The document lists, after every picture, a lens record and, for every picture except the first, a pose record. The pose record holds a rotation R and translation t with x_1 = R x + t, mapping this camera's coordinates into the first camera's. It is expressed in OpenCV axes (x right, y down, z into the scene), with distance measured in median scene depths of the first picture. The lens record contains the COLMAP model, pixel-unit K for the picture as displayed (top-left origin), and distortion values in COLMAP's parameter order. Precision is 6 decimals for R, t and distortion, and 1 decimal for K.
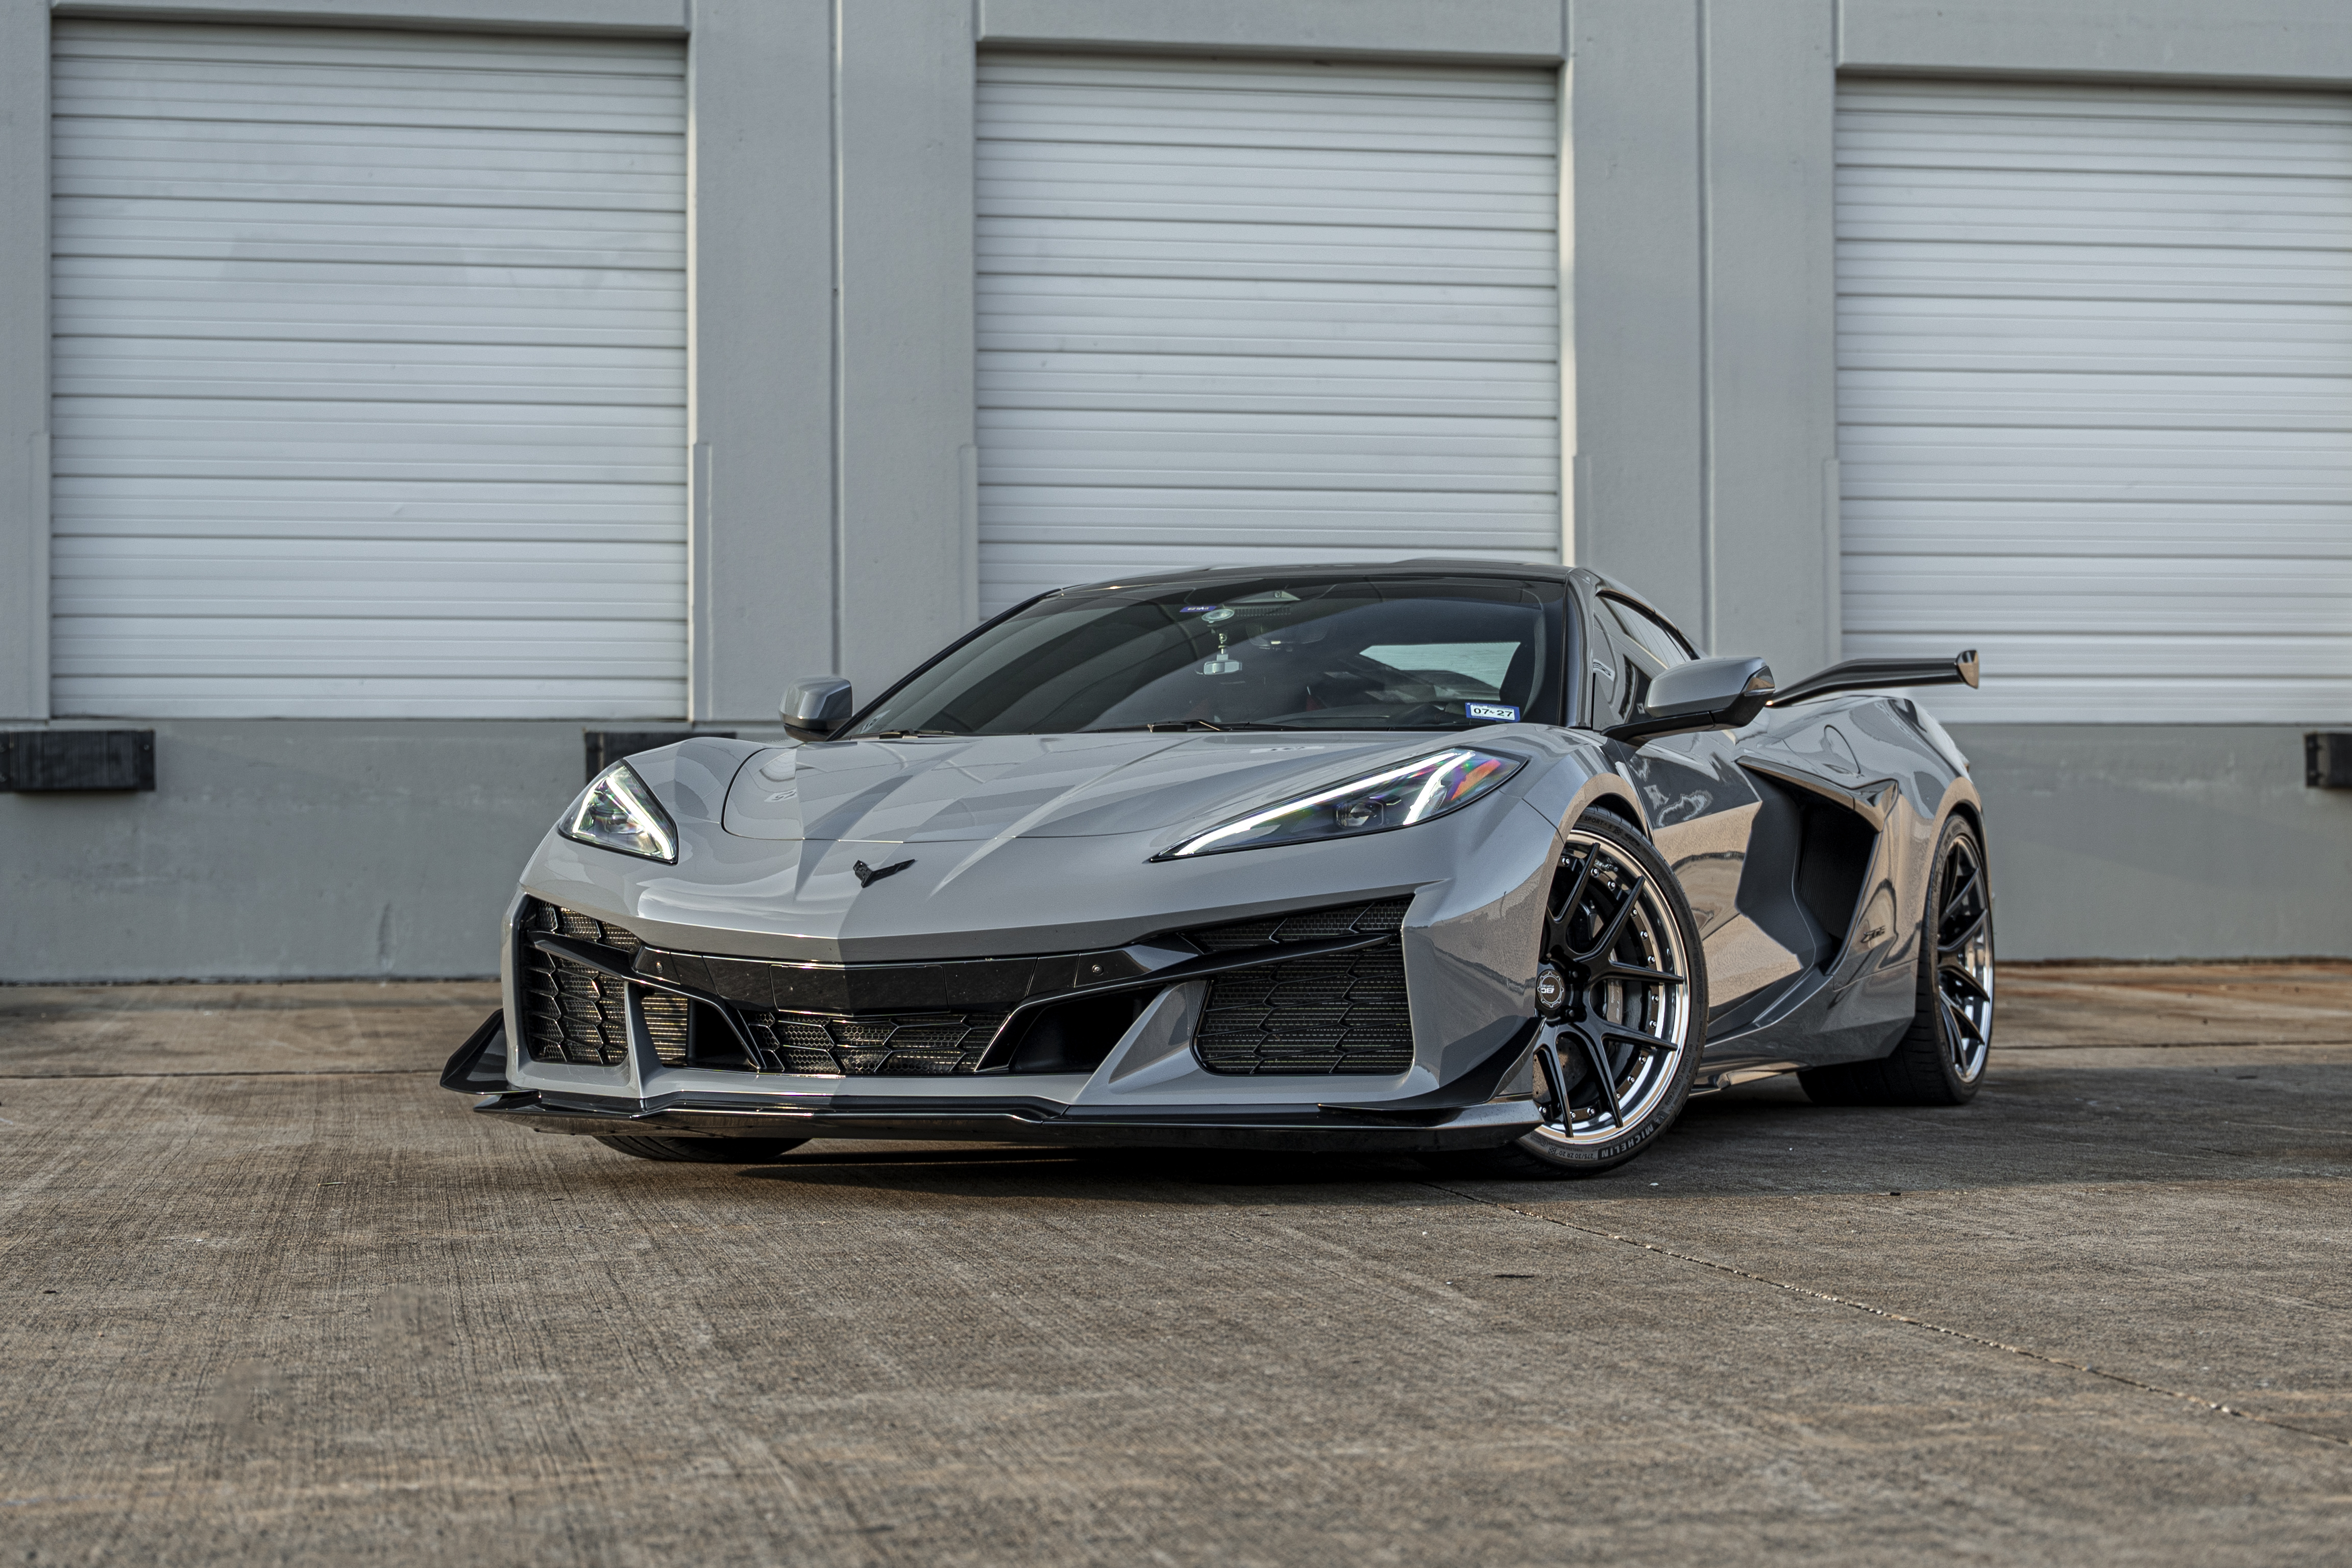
lens RADIAL K [[4328.7, 0, 1176.0], [0, 4328.7, 784.0], [0, 0, 1]] dist [0.006501, 0.102029]
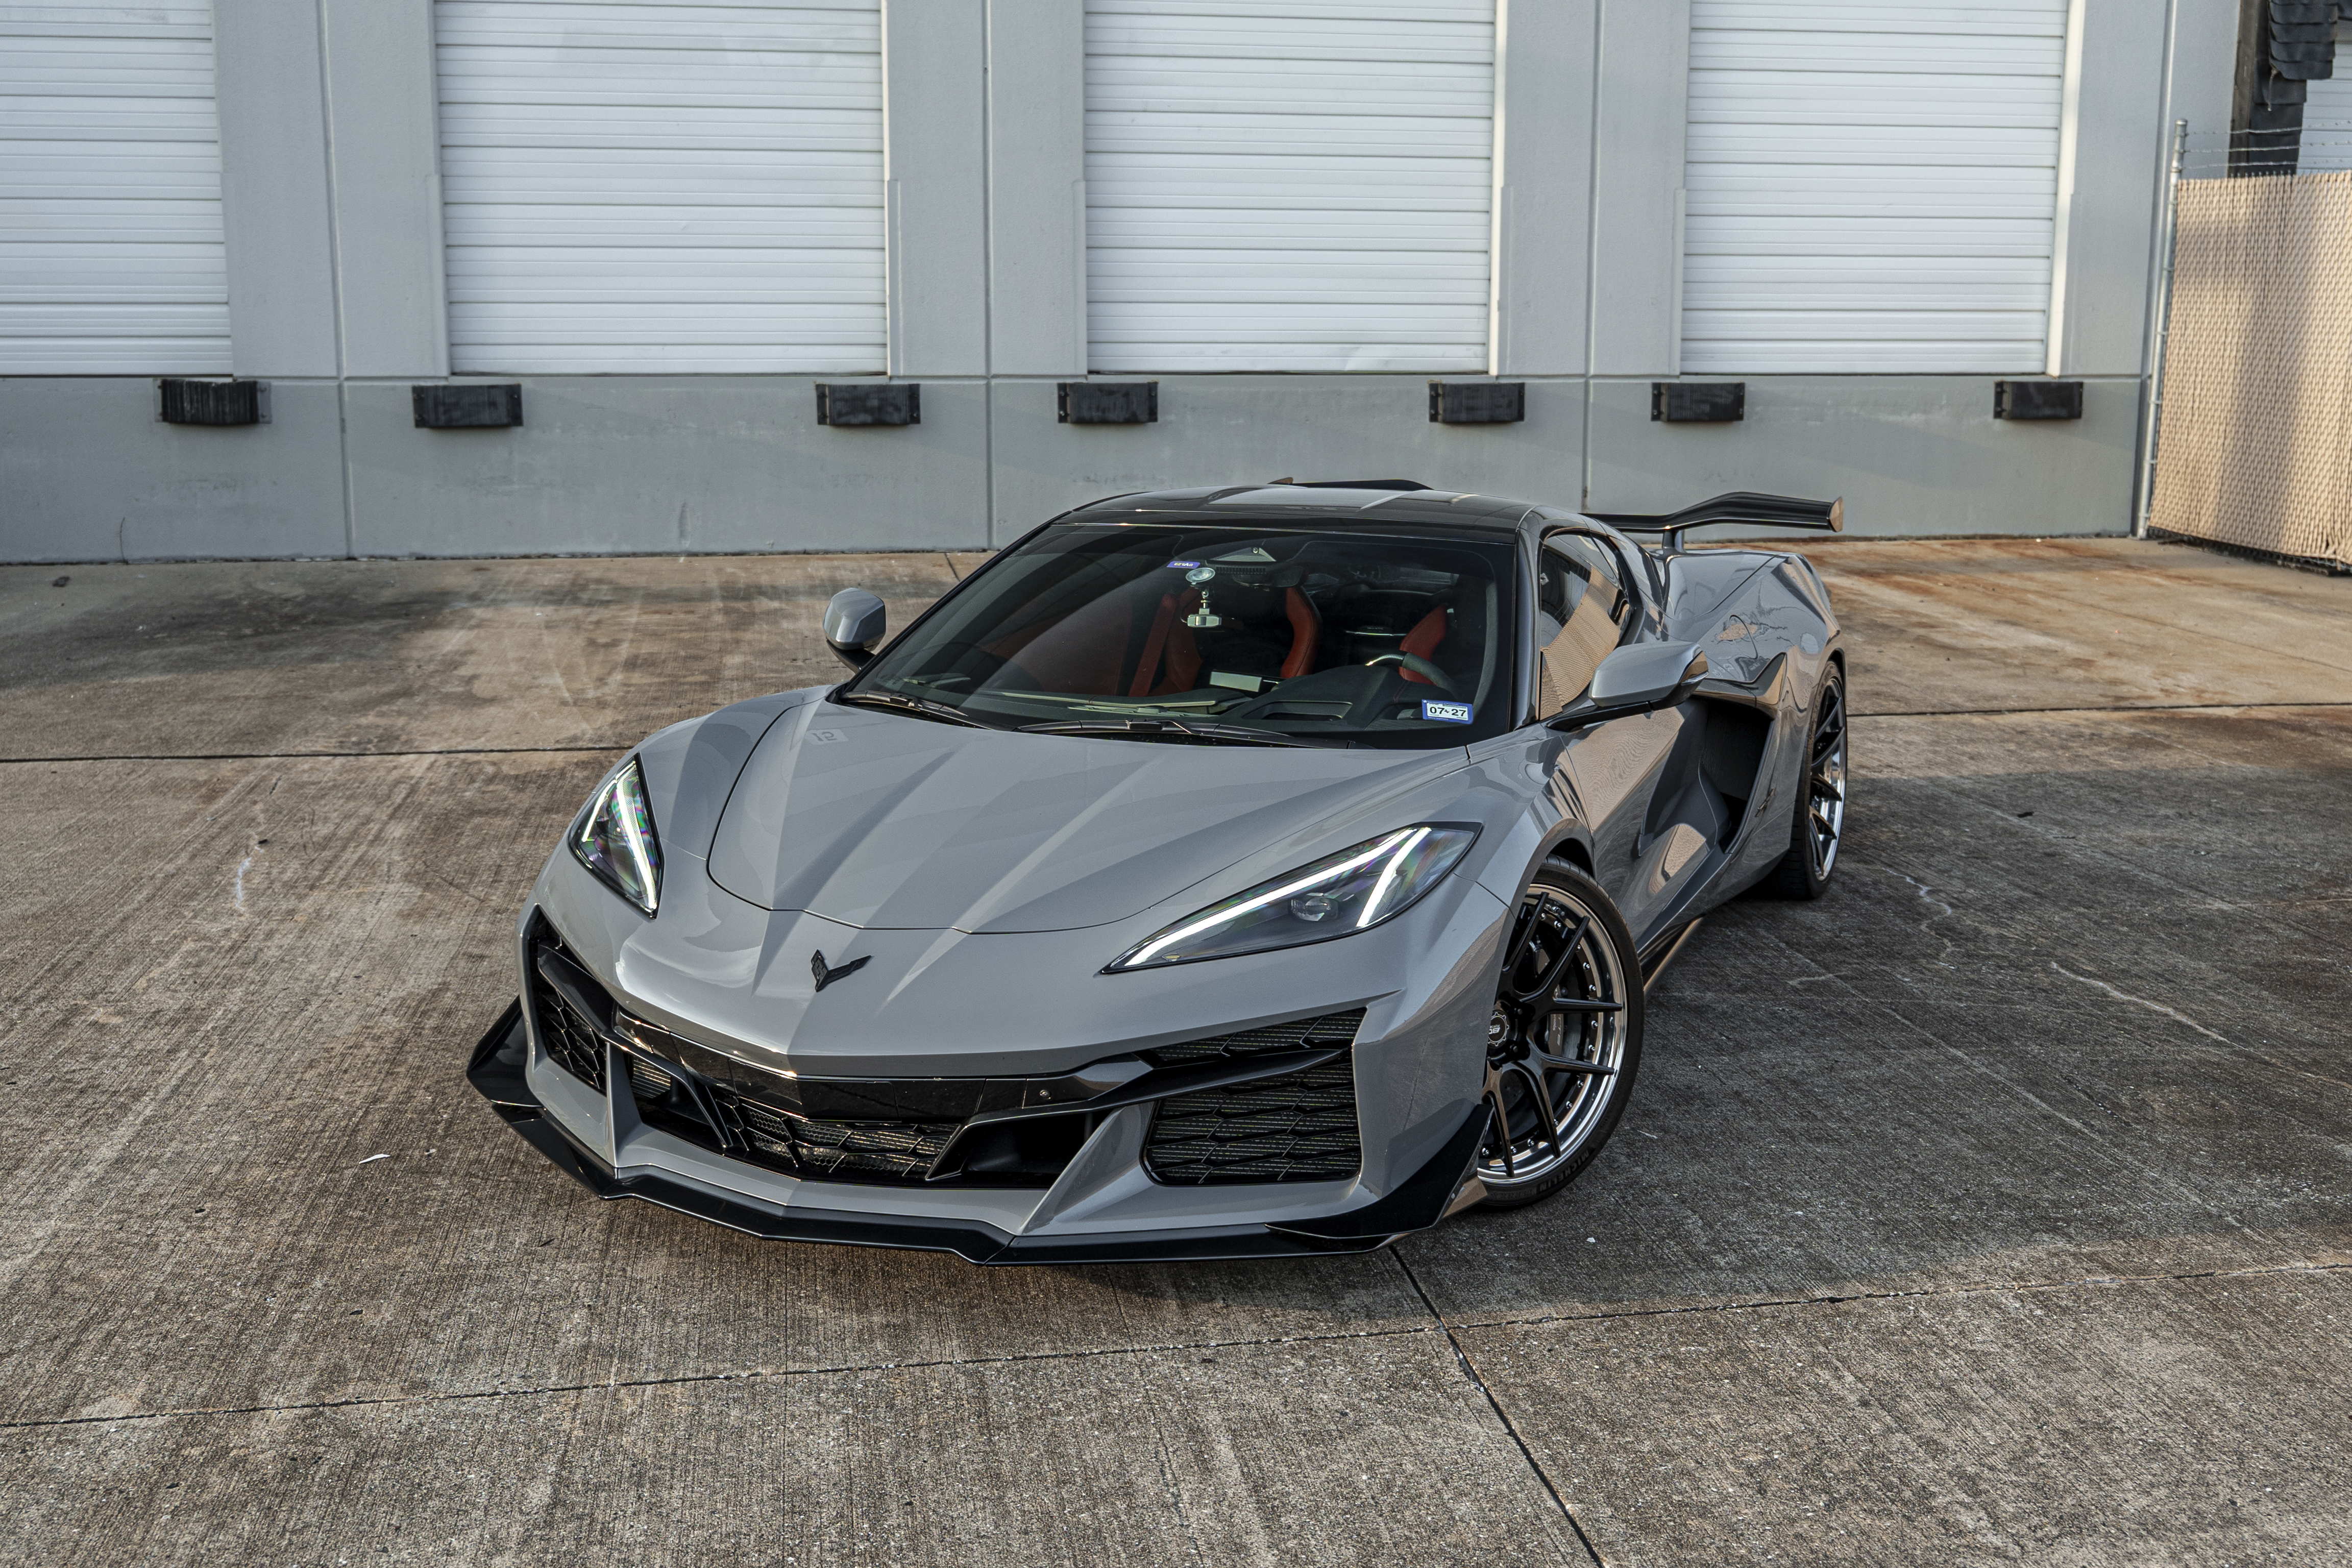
lens RADIAL K [[2456.0, 0, 1176.0], [0, 2456.0, 784.0], [0, 0, 1]] dist [-0.005010, -0.019817]
pose [[0.999527, 0.012984, -0.027868, 0.009942], [-0.006954, 0.978431, 0.206459, -0.053442], [0.029948, -0.206167, 0.978058, 0.171799]]
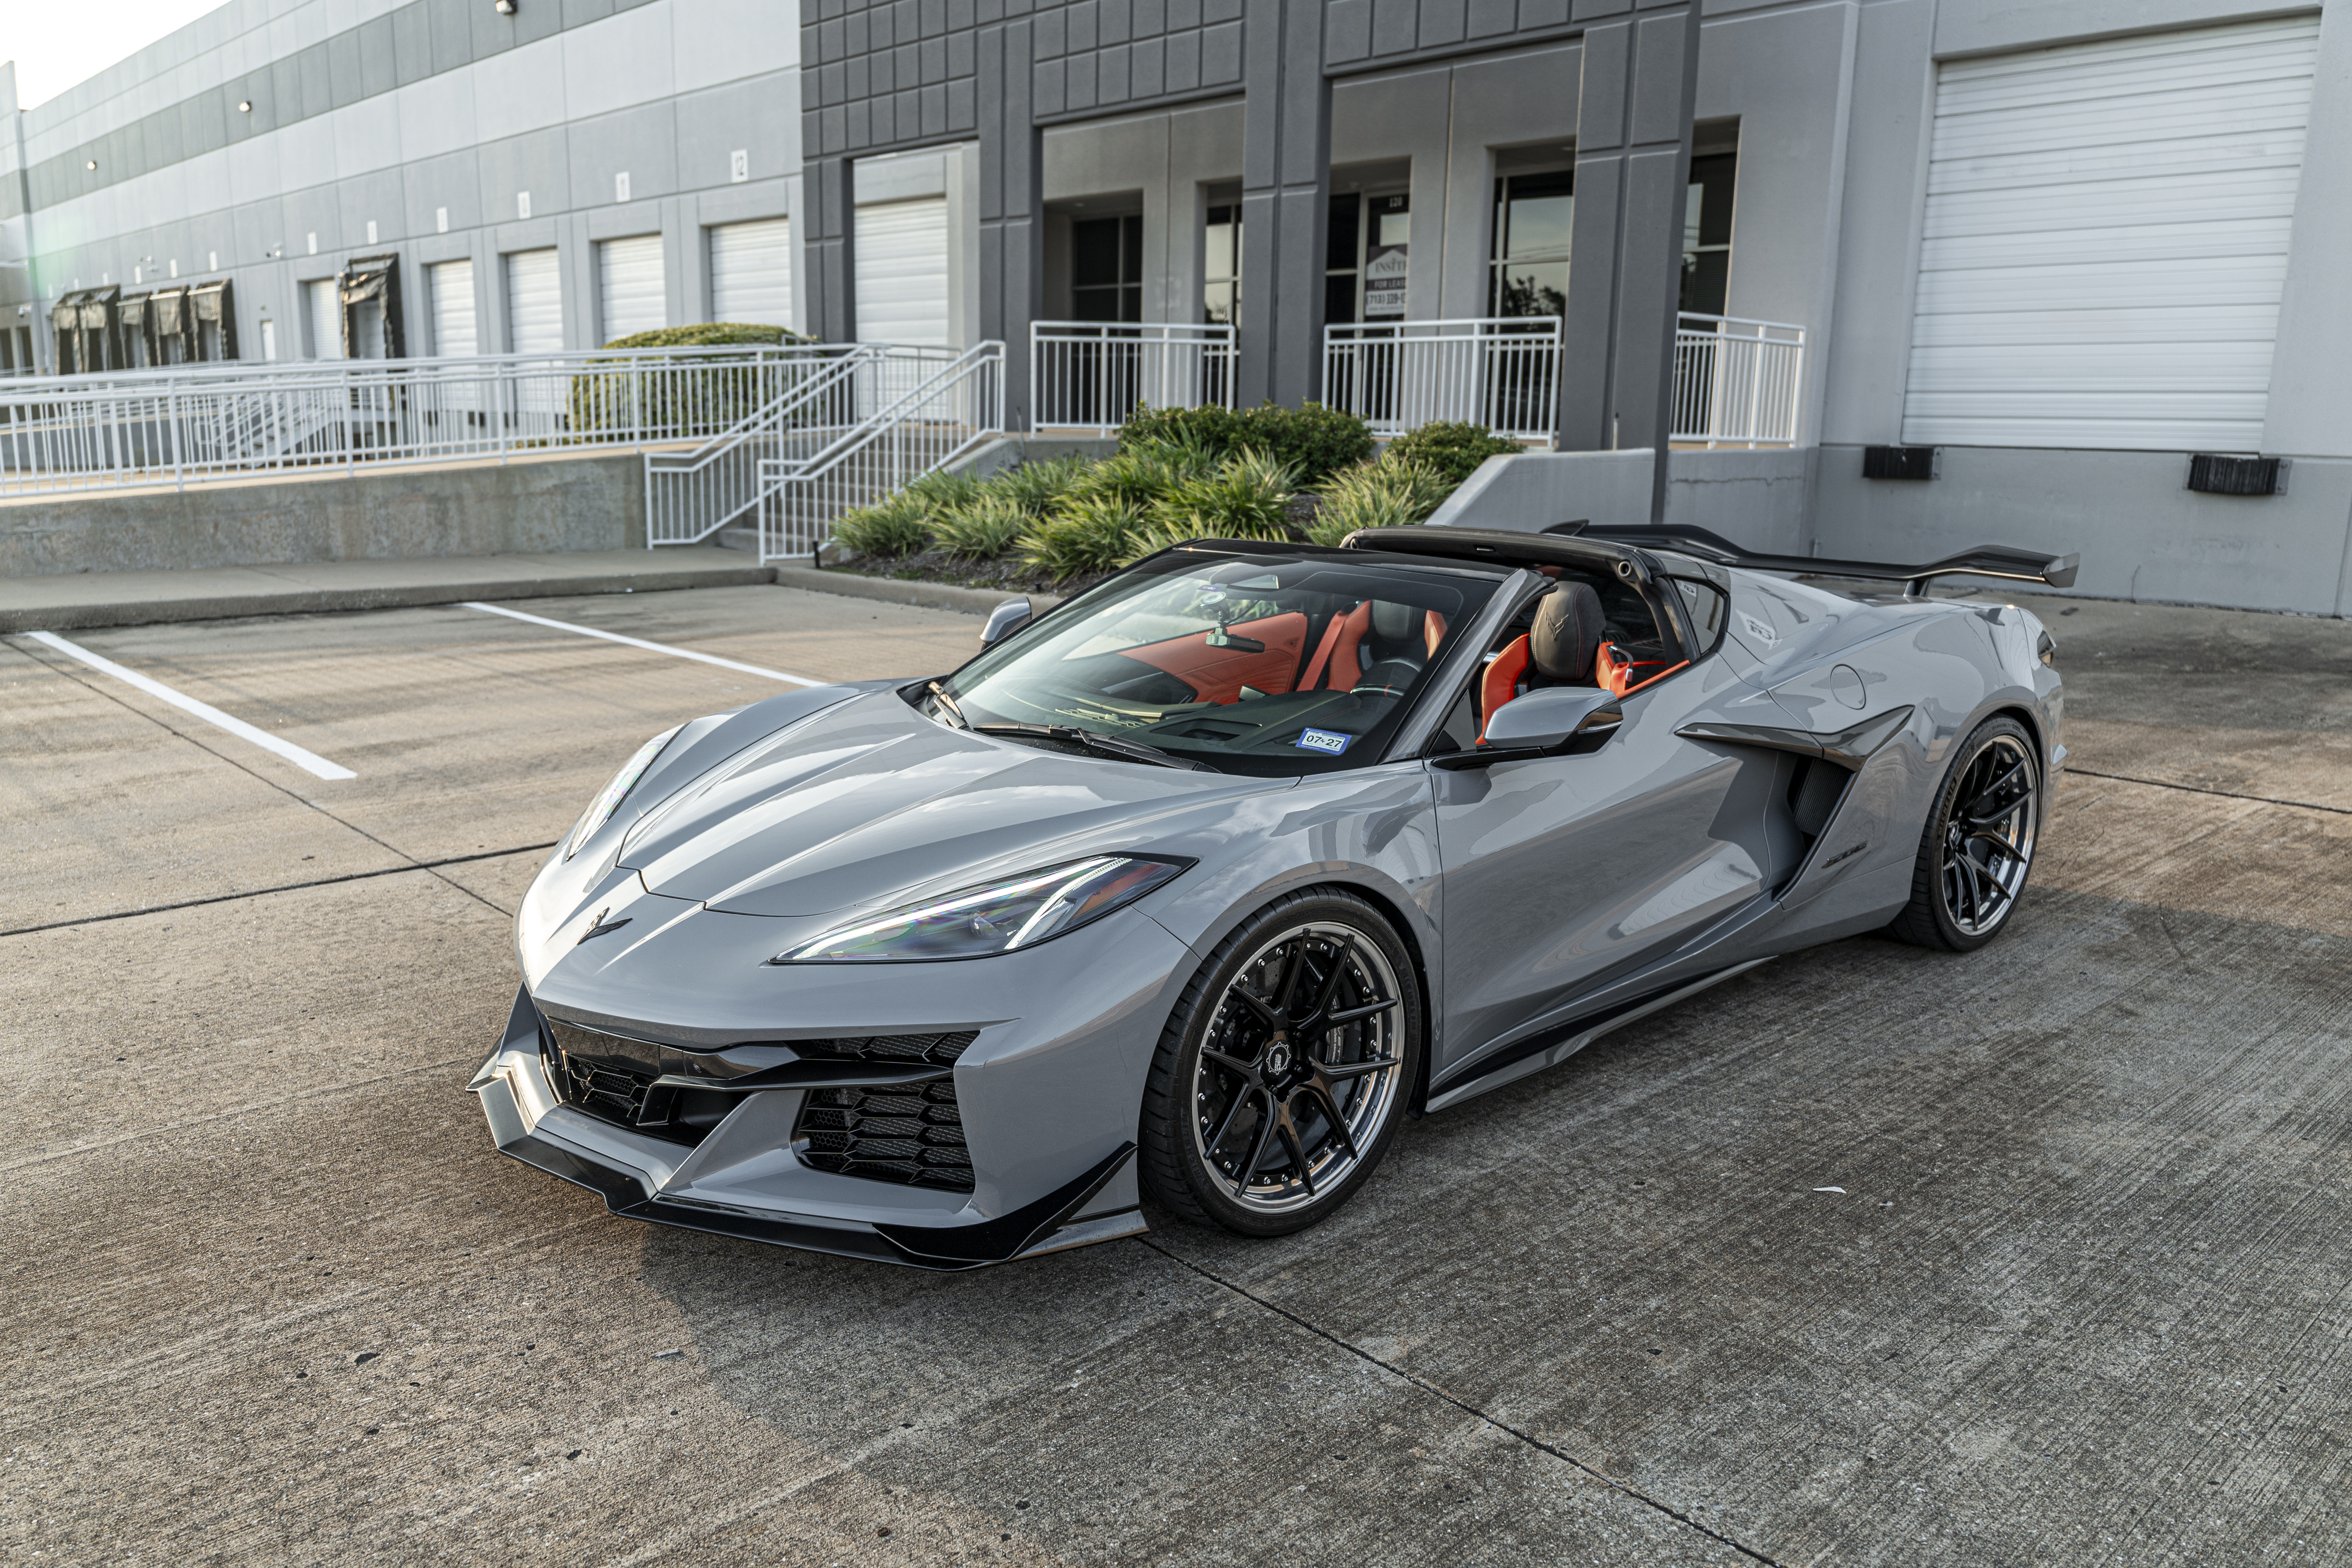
lens RADIAL K [[1720.6, 0, 1176.0], [0, 1720.6, 784.0], [0, 0, 1]] dist [-0.002576, -0.007381]
pose [[0.536119, 0.190314, -0.822410, 0.023712], [0.005389, 0.973463, 0.228782, -0.045845], [0.844126, -0.127086, 0.520866, 0.261648]]
